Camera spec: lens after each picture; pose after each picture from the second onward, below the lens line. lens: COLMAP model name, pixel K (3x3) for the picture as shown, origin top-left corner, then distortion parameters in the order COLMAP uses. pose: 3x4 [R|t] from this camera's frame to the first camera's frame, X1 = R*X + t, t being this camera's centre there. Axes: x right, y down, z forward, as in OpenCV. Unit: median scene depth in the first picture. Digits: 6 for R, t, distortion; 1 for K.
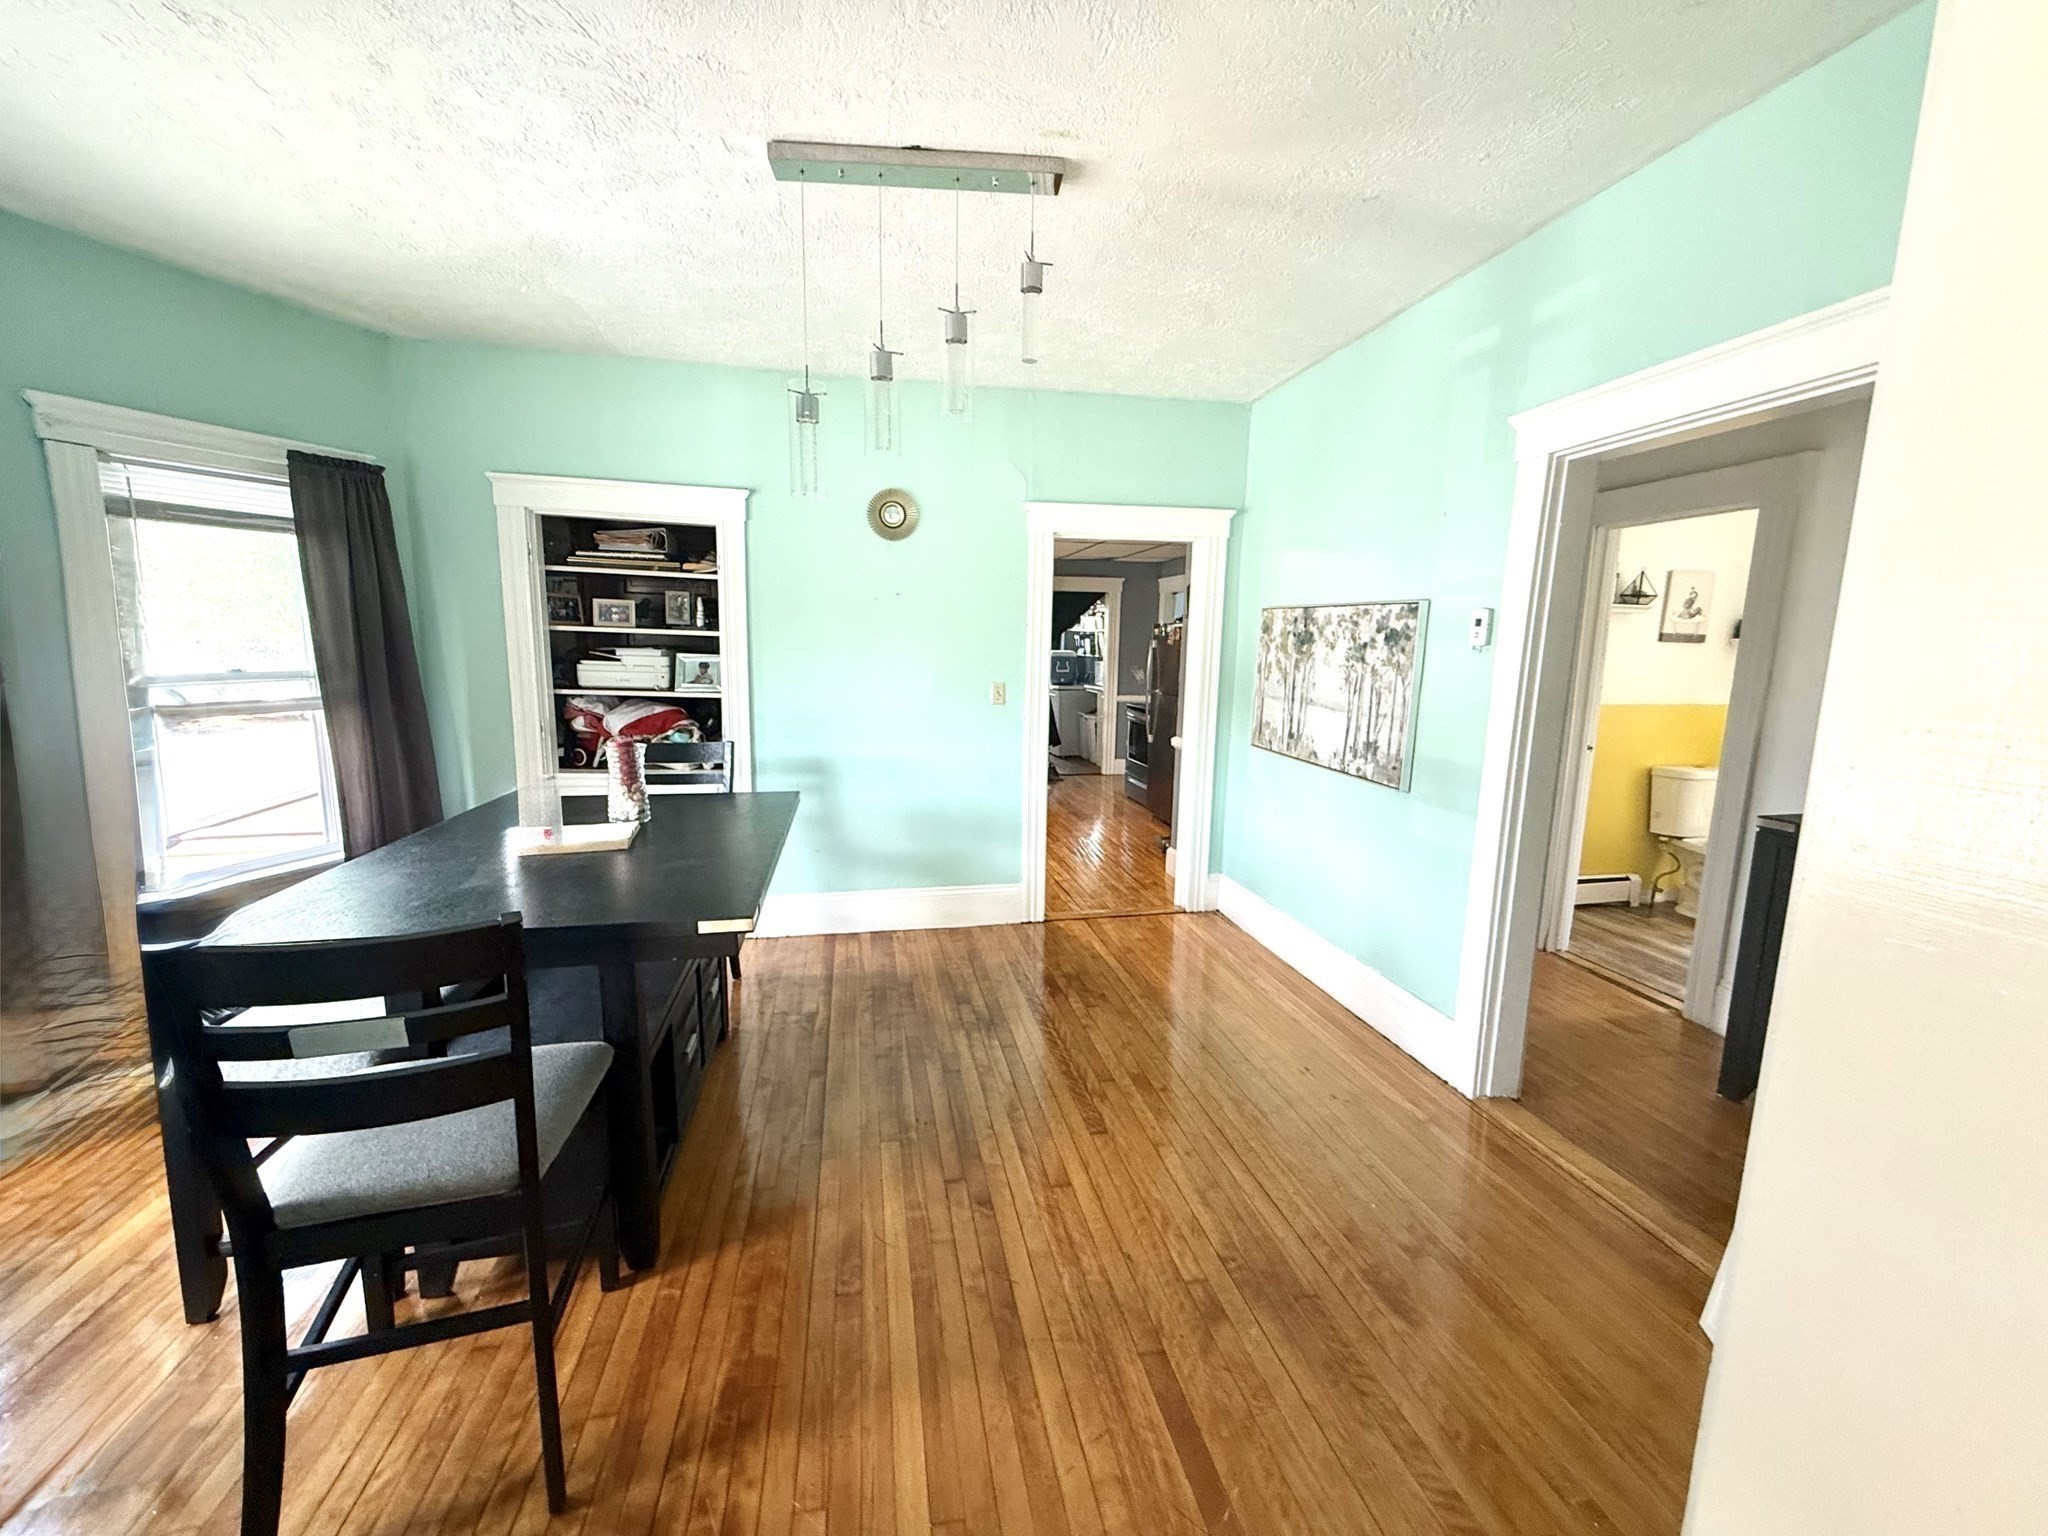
lens RADIAL K [[816.8, 0, 1029.2], [0, 816.8, 776.9], [0, 0, 1]] dist [0.003553, -0.000074]
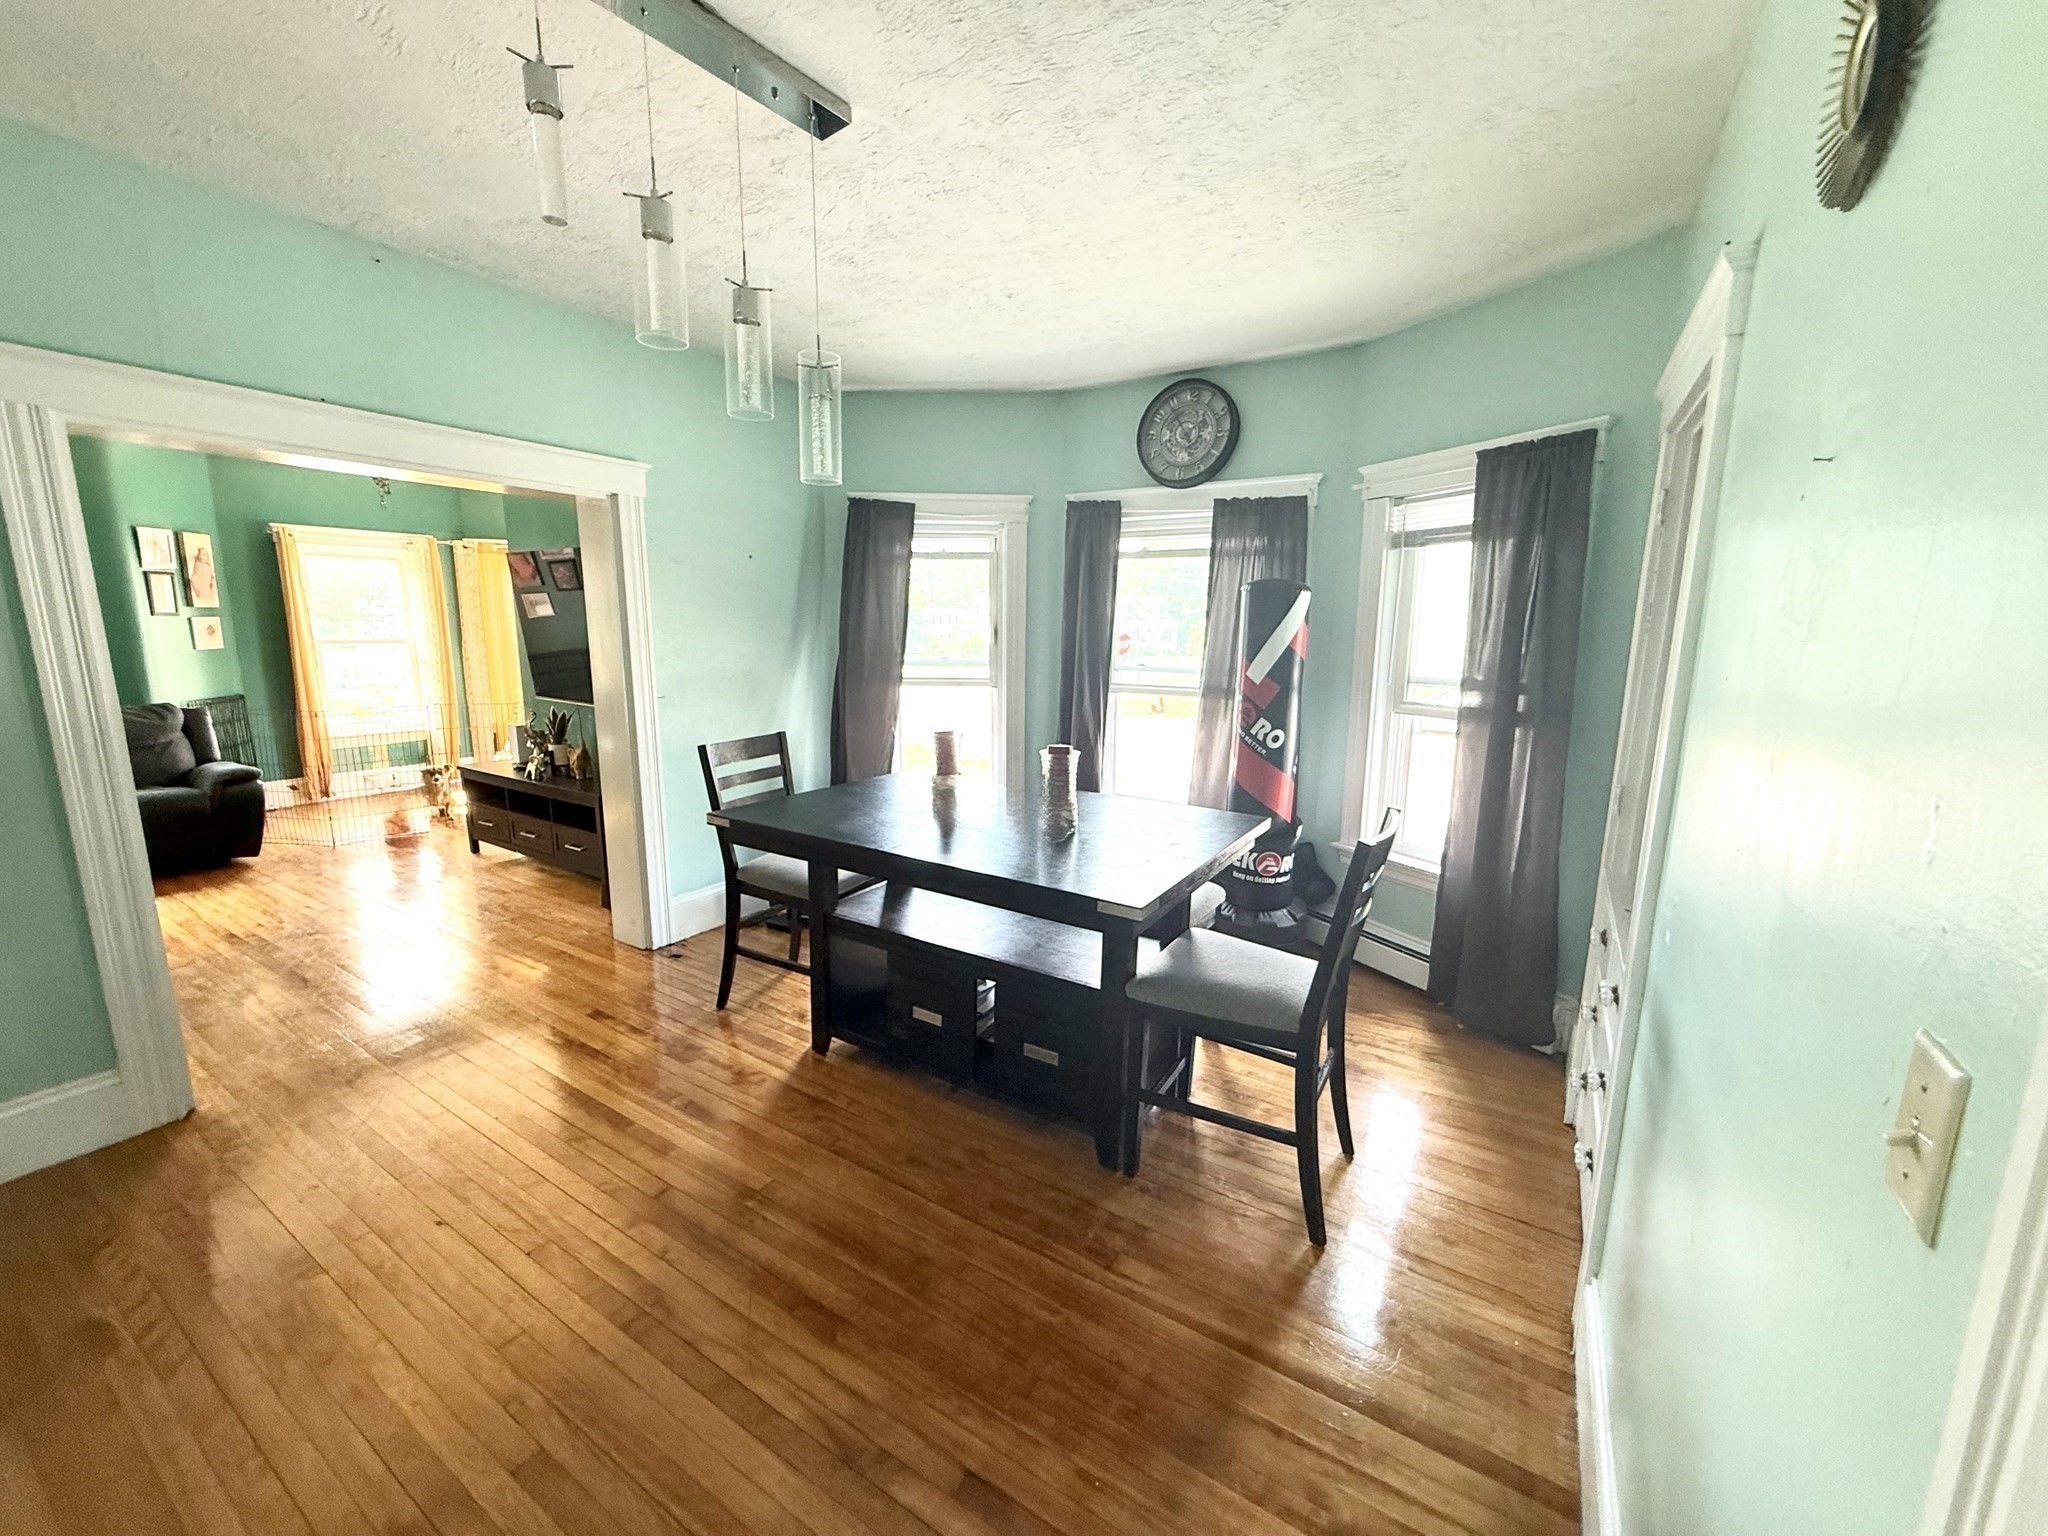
lens RADIAL K [[816.8, 0, 1028.0], [0, 816.8, 771.0], [0, 0, 1]] dist [0.003553, -0.000074]
pose [[-0.694817, 0.108758, -0.710915, 0.184823], [-0.129908, 0.953260, 0.272799, -0.233564], [0.707356, 0.281899, -0.648213, 1.342008]]
